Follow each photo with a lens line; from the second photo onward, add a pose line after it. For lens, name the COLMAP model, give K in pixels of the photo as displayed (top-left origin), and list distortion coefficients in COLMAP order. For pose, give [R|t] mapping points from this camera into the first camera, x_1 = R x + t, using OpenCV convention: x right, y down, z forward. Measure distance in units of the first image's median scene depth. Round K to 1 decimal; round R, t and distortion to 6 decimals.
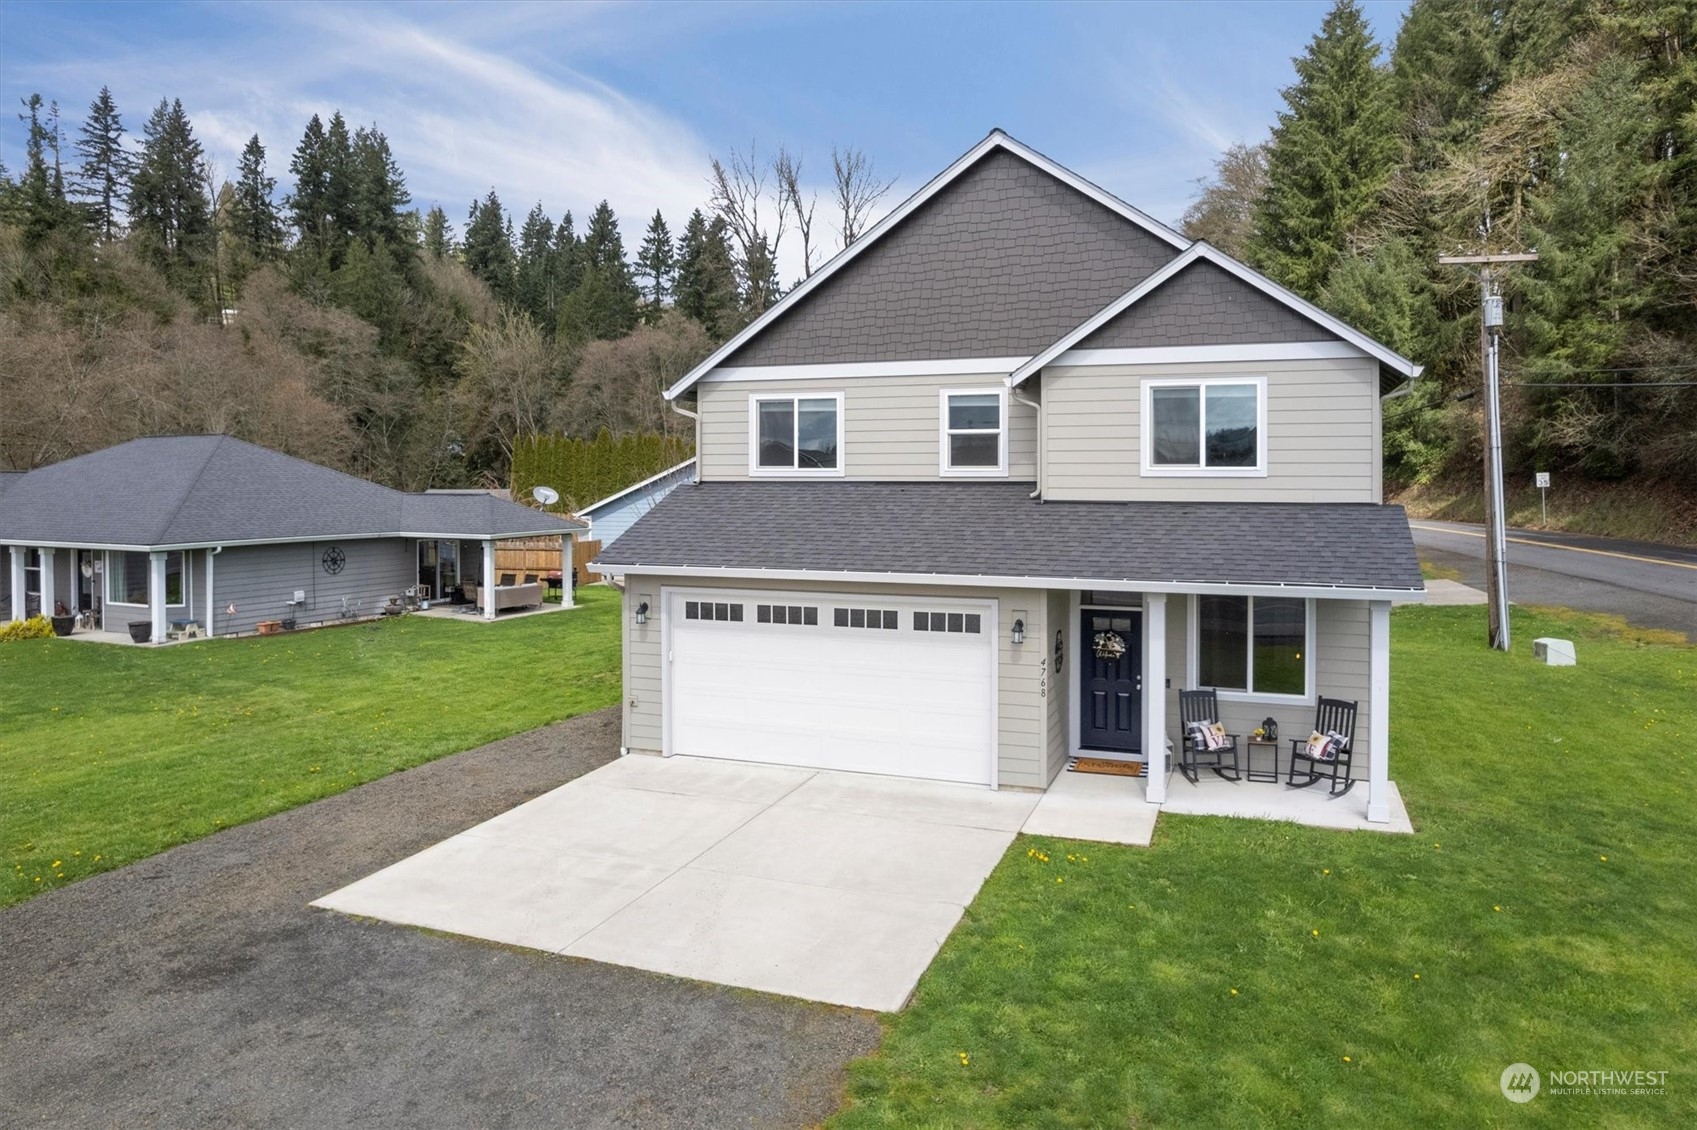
lens RADIAL K [[1078.7, 0, 845.5], [0, 1078.7, 507.8], [0, 0, 1]] dist [-0.062317, 0.048262]
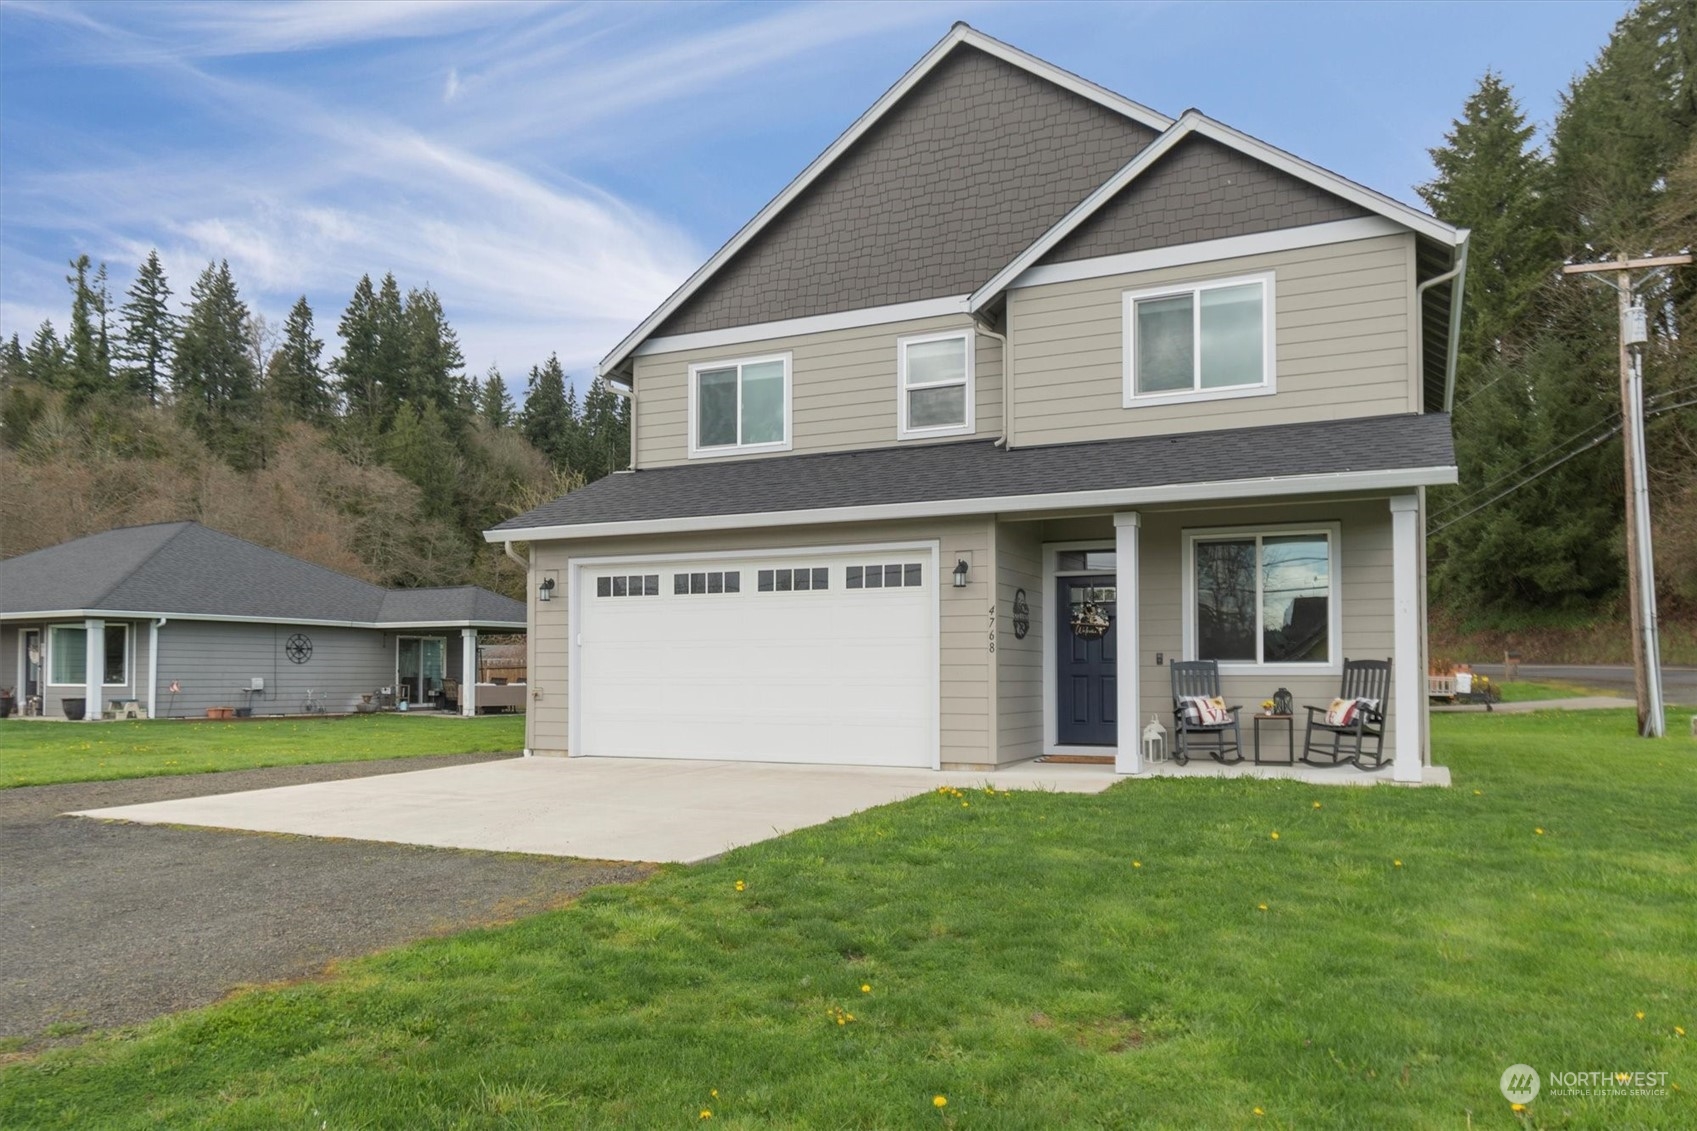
lens RADIAL K [[1177.1, 0, 822.2], [0, 1177.1, 638.8], [0, 0, 1]] dist [0.037552, -0.066970]
pose [[0.995956, -0.001048, -0.089834, 0.113313], [-0.003014, 0.998979, -0.045070, 0.173186], [0.089789, 0.045158, 0.994936, 0.072004]]
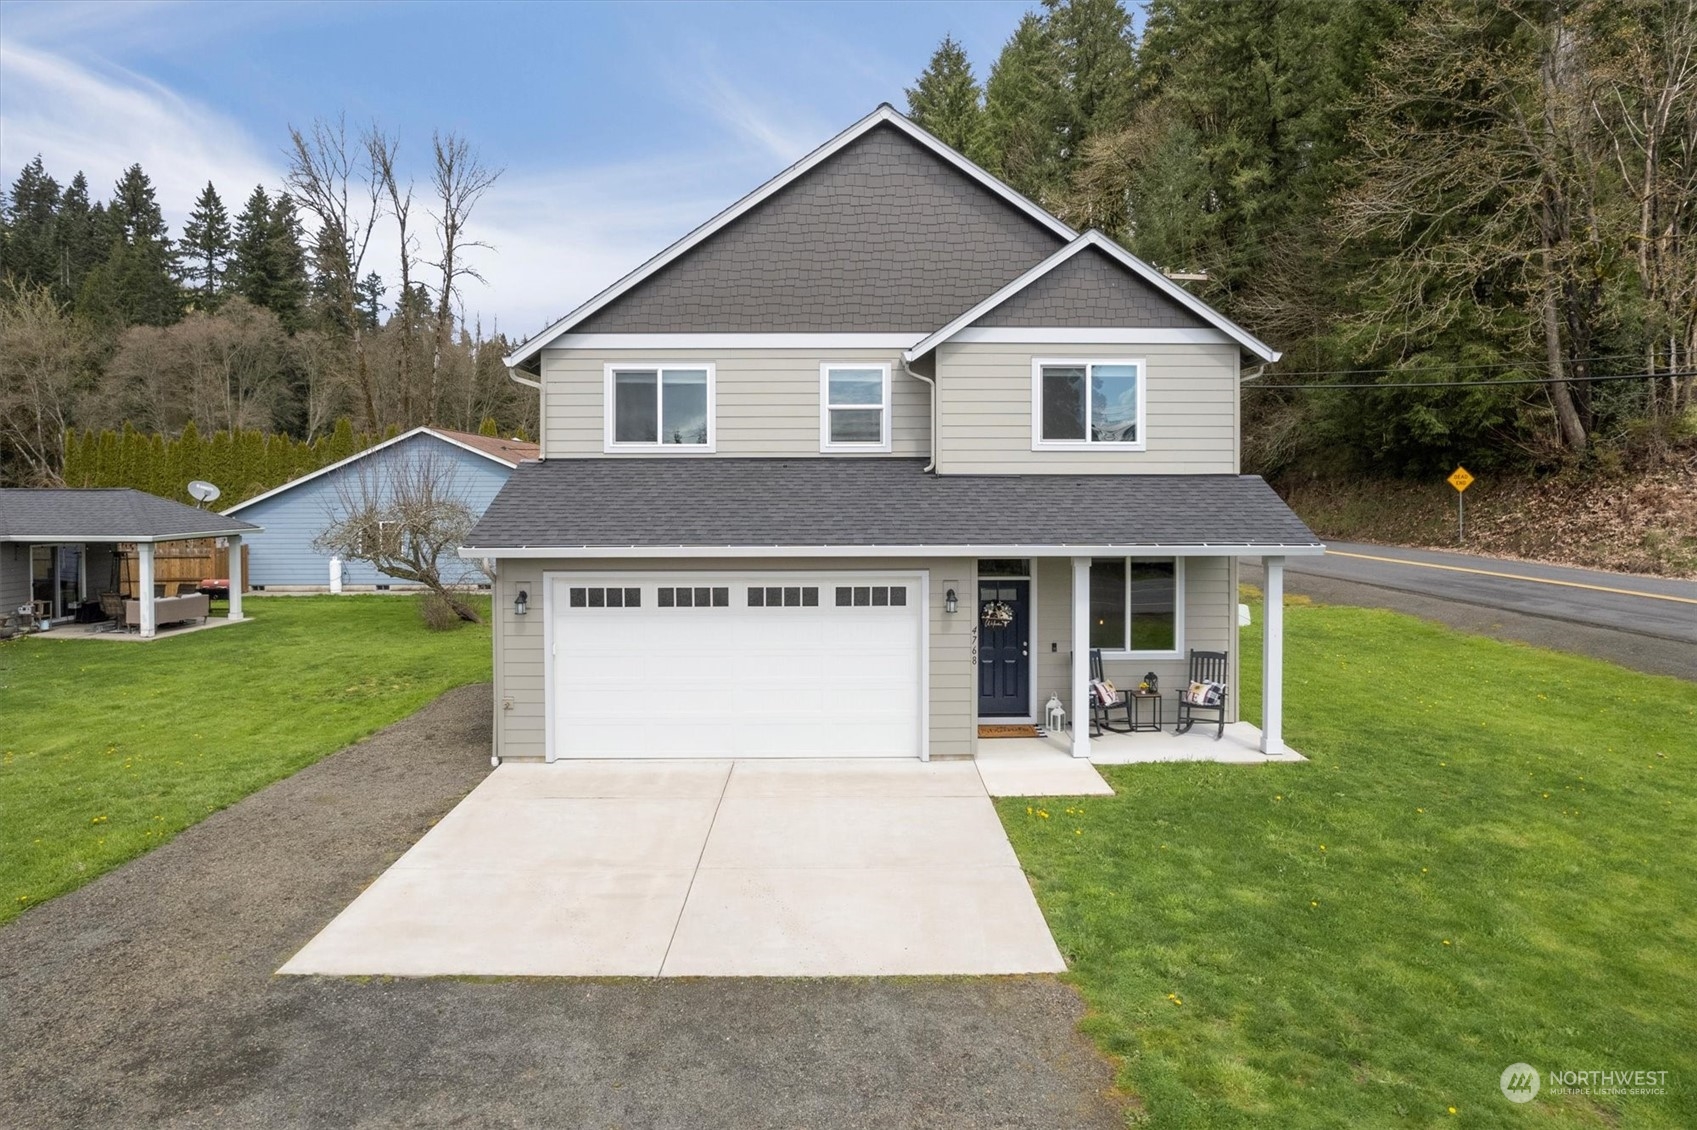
lens RADIAL K [[1078.7, 0, 845.5], [0, 1078.7, 507.8], [0, 0, 1]] dist [-0.062317, 0.048262]
pose [[0.935249, -0.009996, 0.353850, -0.241536], [0.011681, 0.999928, -0.002626, 0.024526], [-0.353798, 0.006589, 0.935299, 0.077852]]
